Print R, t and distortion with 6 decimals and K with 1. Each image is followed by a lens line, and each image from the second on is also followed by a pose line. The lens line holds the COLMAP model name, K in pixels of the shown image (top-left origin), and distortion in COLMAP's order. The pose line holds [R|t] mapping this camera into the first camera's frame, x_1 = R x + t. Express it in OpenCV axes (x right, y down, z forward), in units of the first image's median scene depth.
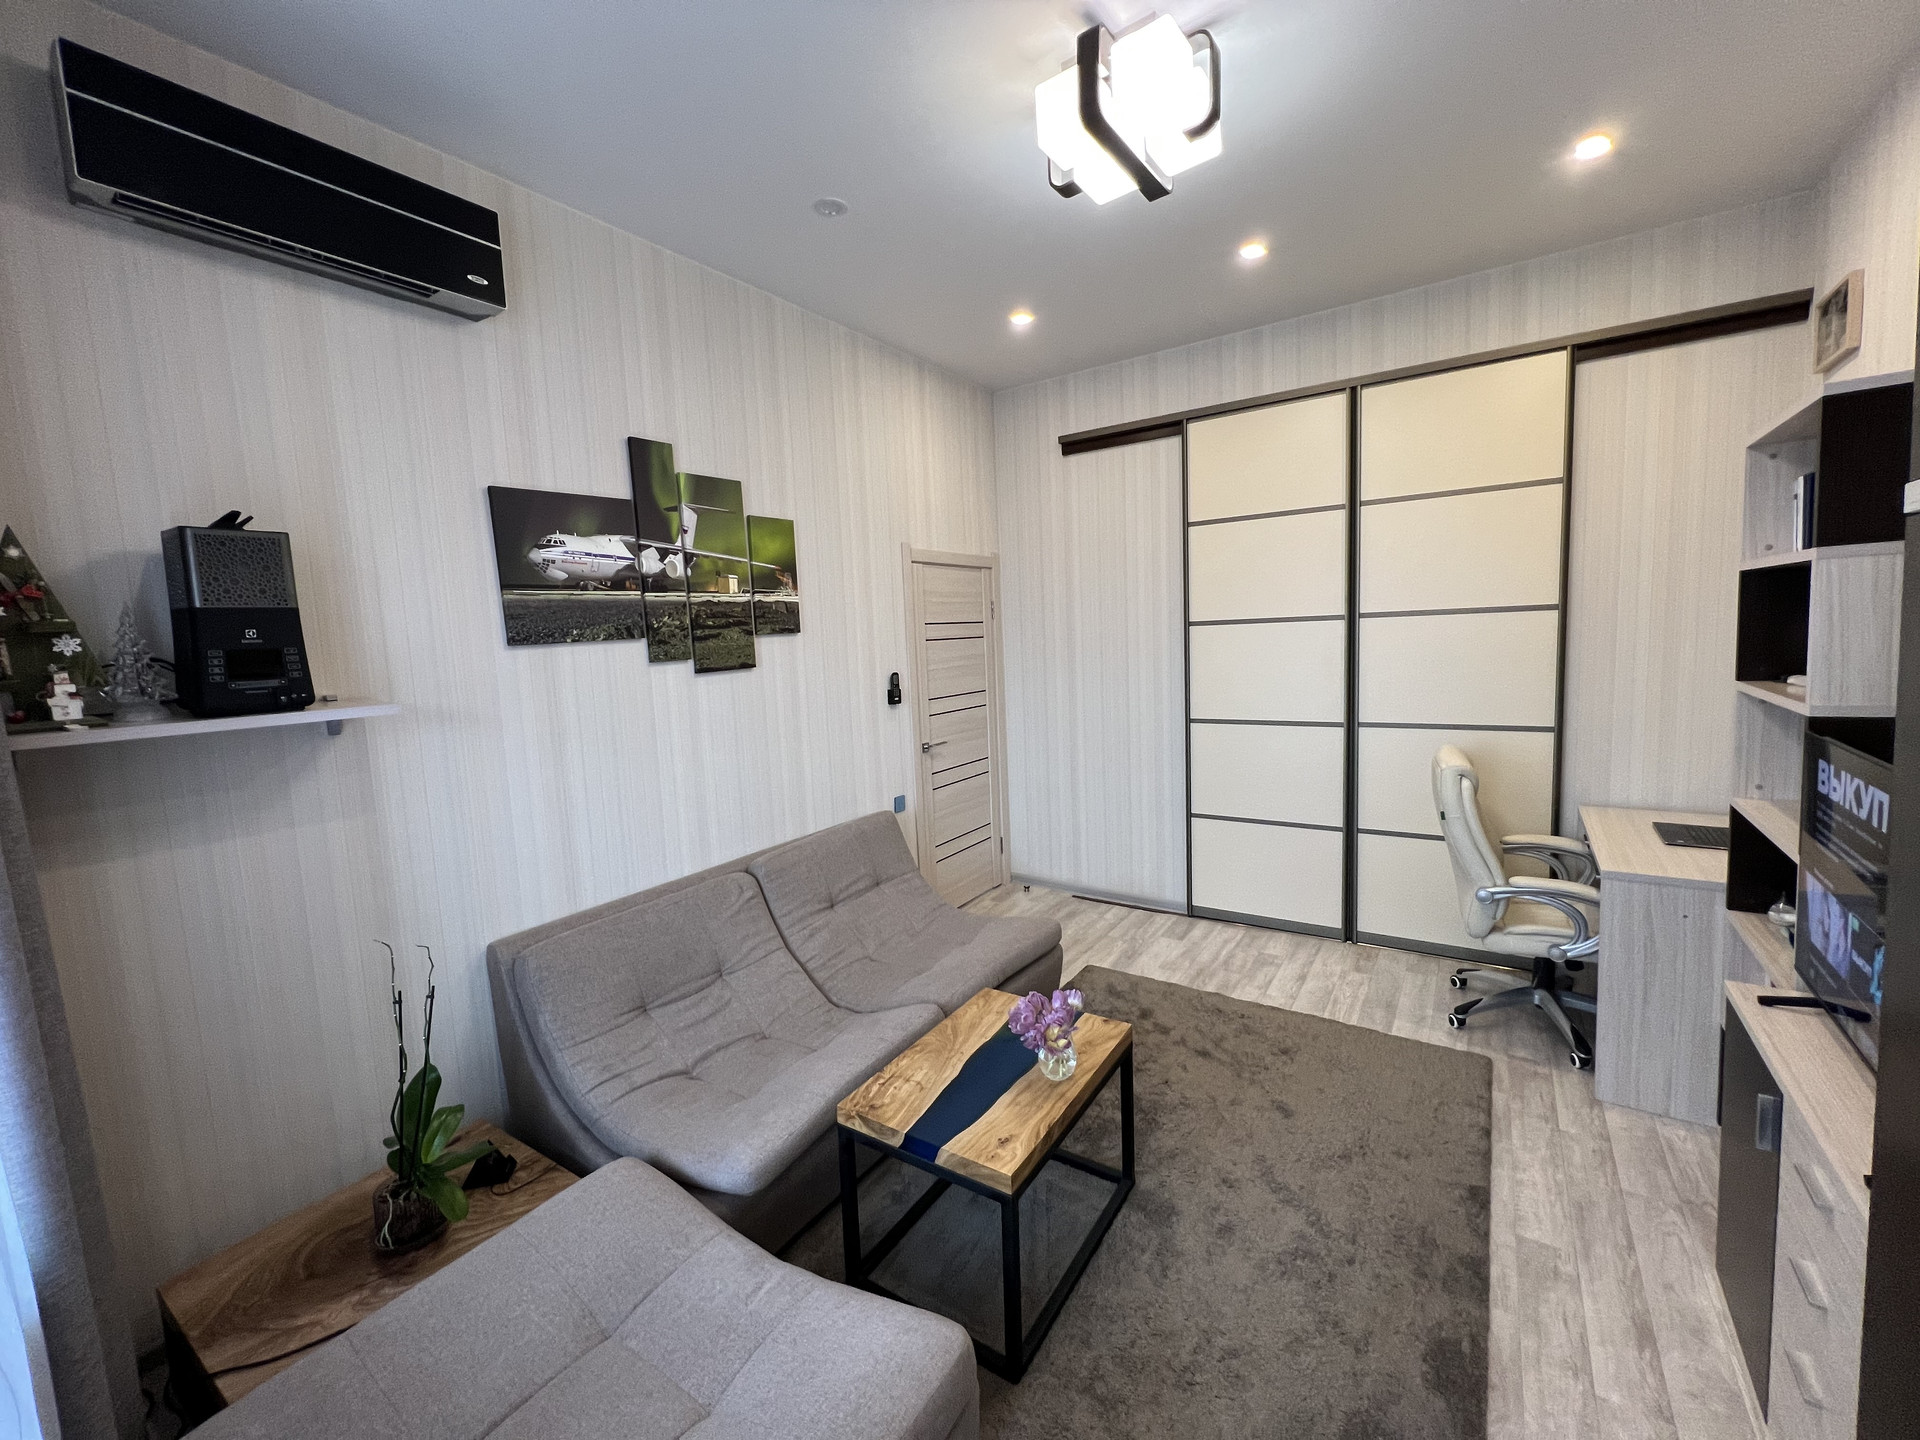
lens RADIAL K [[769.0, 0, 954.4], [0, 769.0, 712.0], [0, 0, 1]] dist [0.000897, 0.000833]
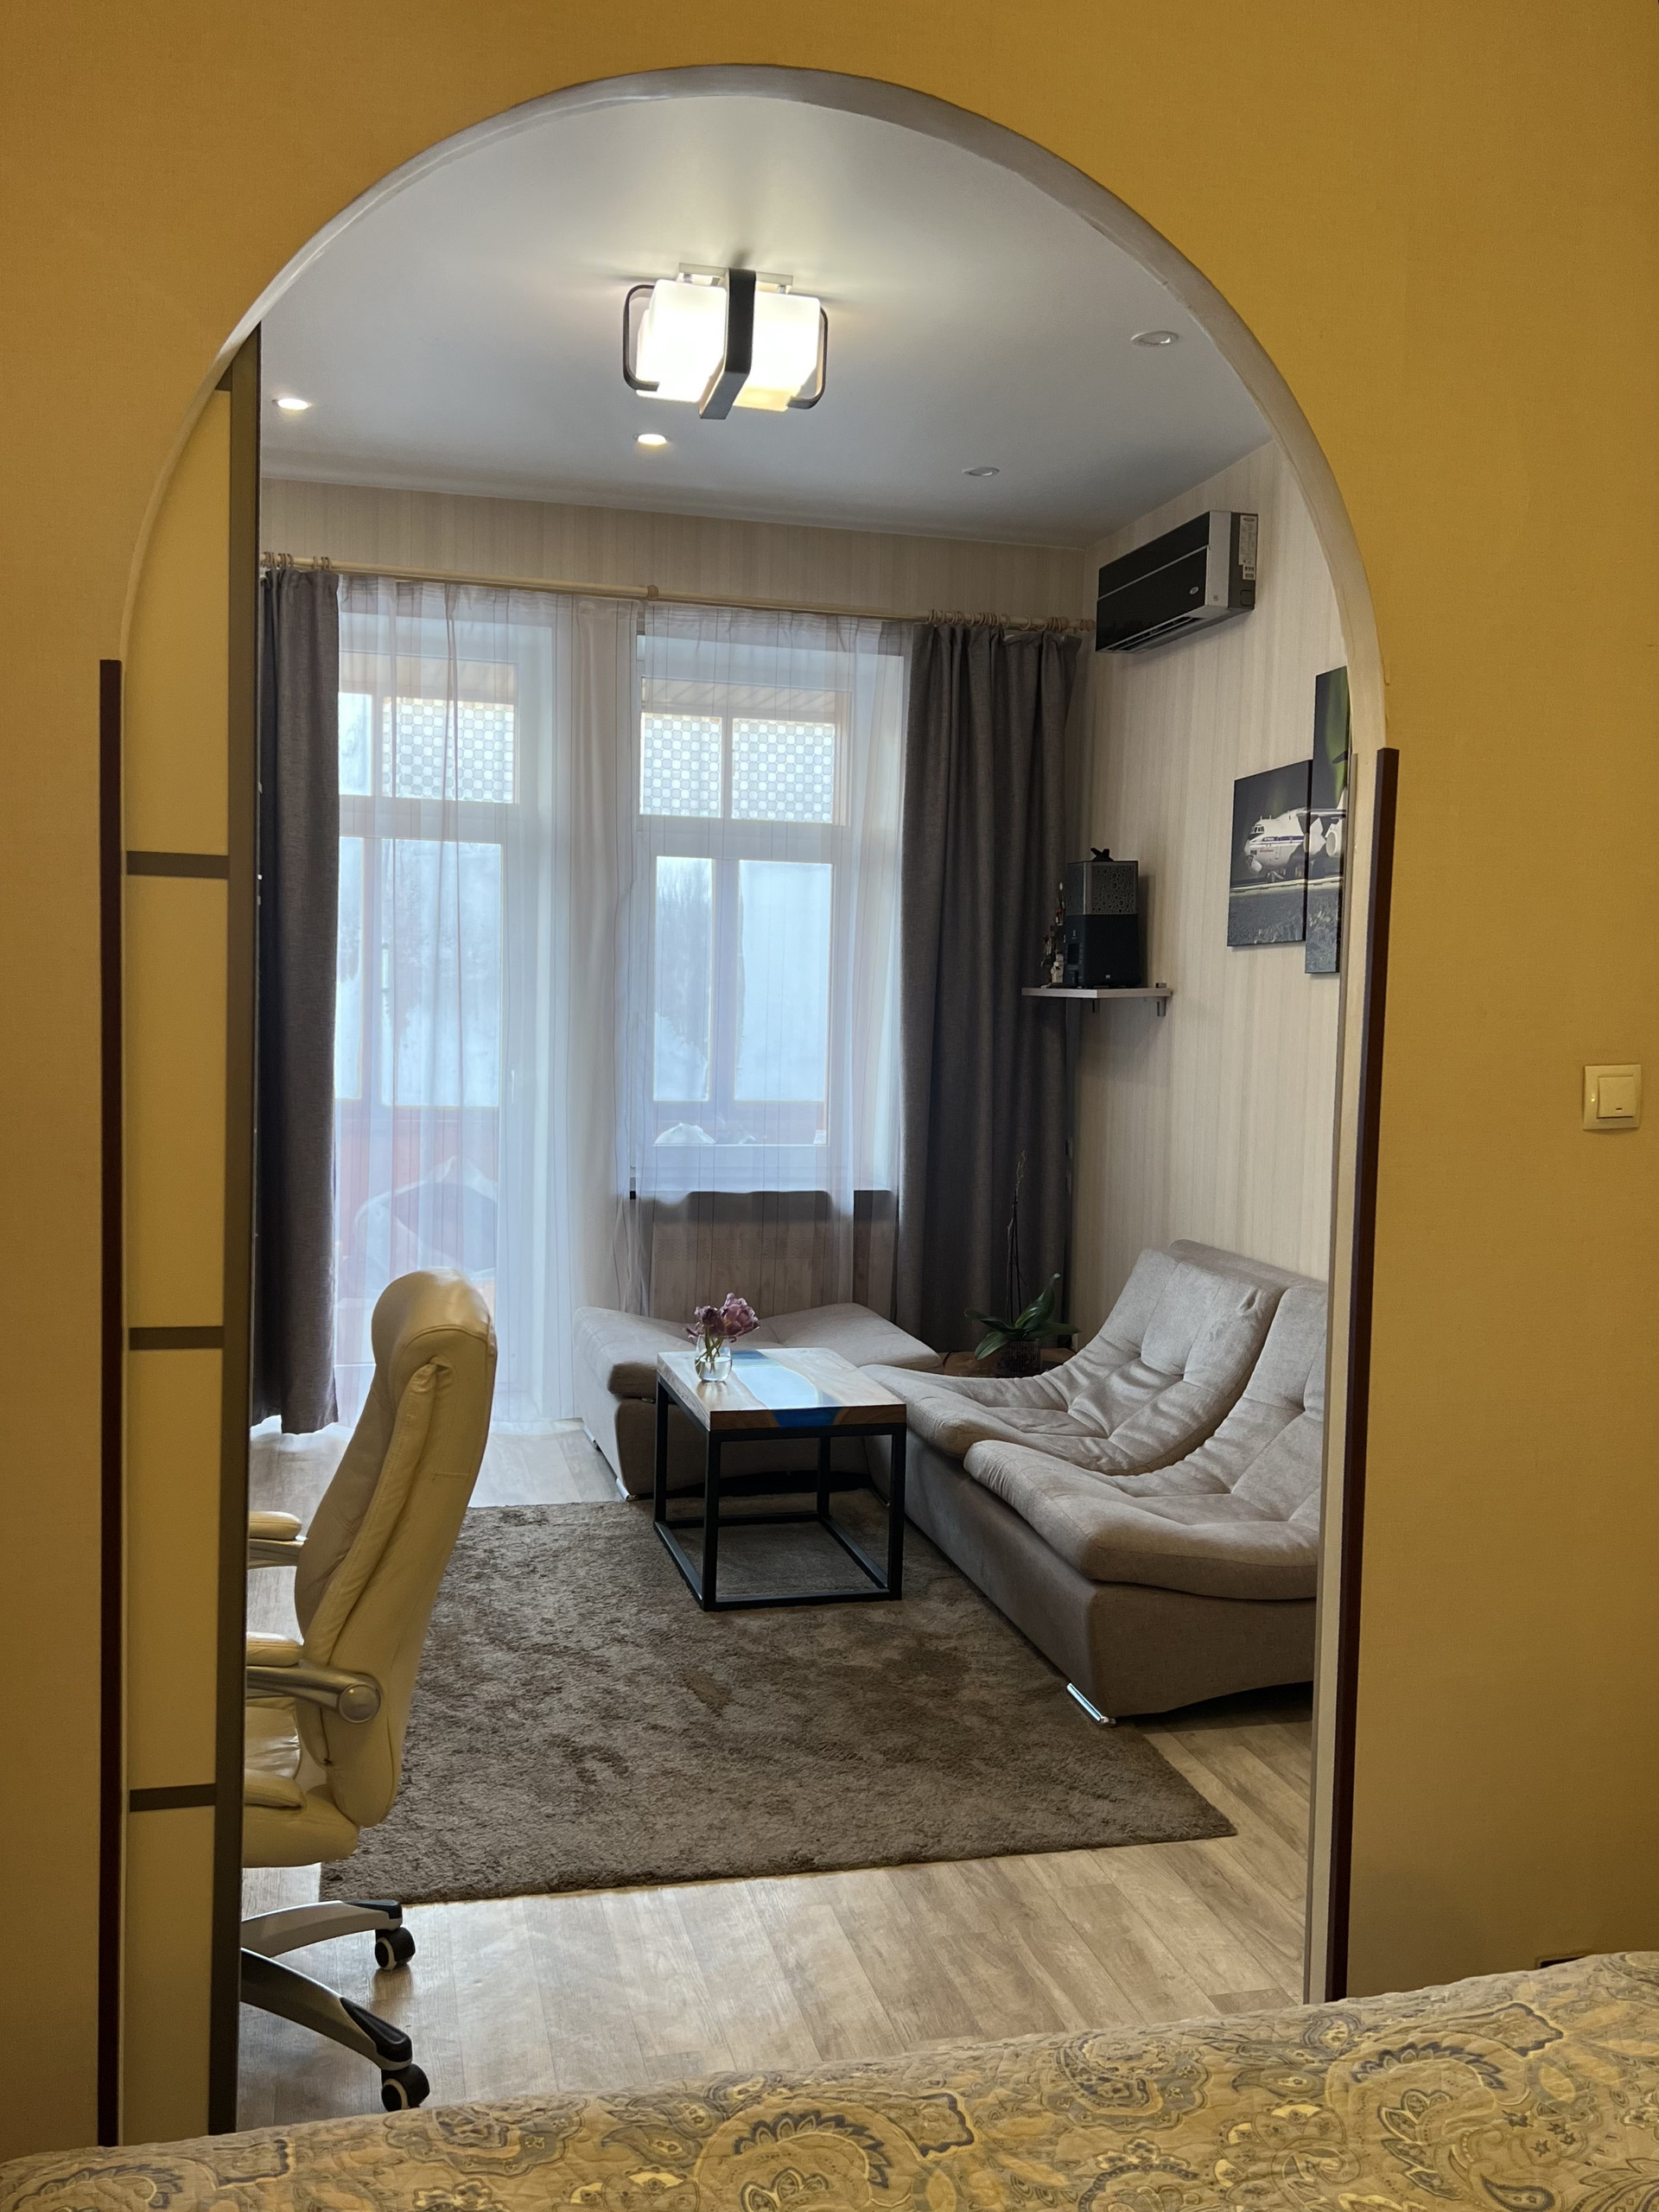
lens RADIAL K [[1877.1, 0, 824.7], [0, 1877.1, 1119.5], [0, 0, 1]] dist [0.065341, -0.011983]
pose [[-0.657360, 0.079165, -0.749407, 1.284103], [-0.077986, 0.981981, 0.172140, -0.202057], [0.749531, 0.171601, -0.639341, 1.829880]]
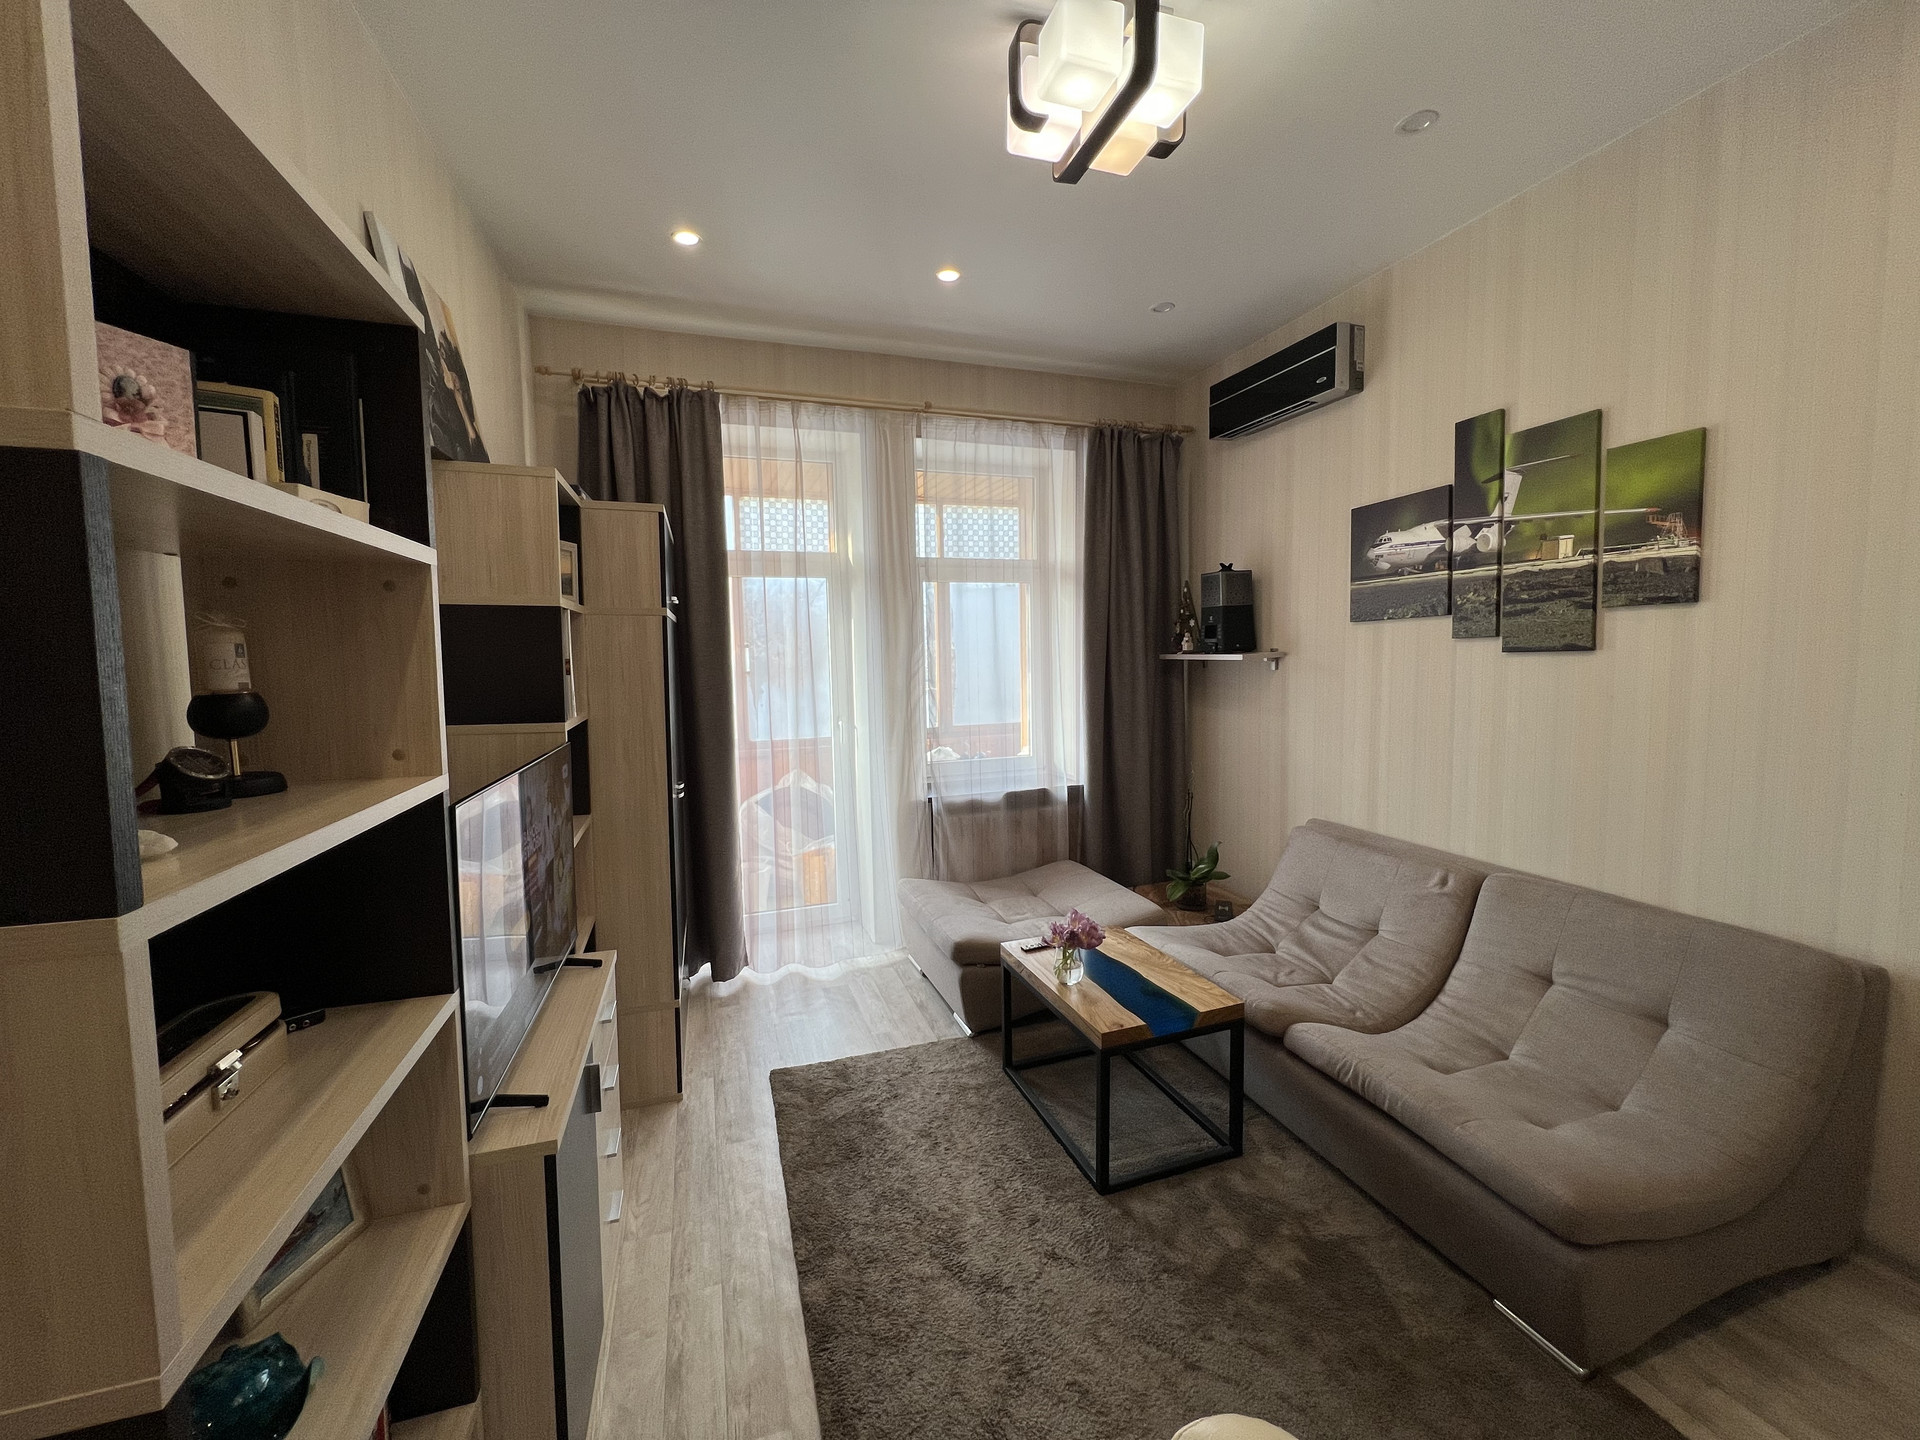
lens RADIAL K [[769.0, 0, 956.6], [0, 769.0, 710.9], [0, 0, 1]] dist [0.000897, 0.000833]
pose [[-0.592929, 0.119587, -0.796325, 0.834110], [-0.038775, 0.983524, 0.176571, -0.124564], [0.804321, 0.135571, -0.578523, 1.067495]]
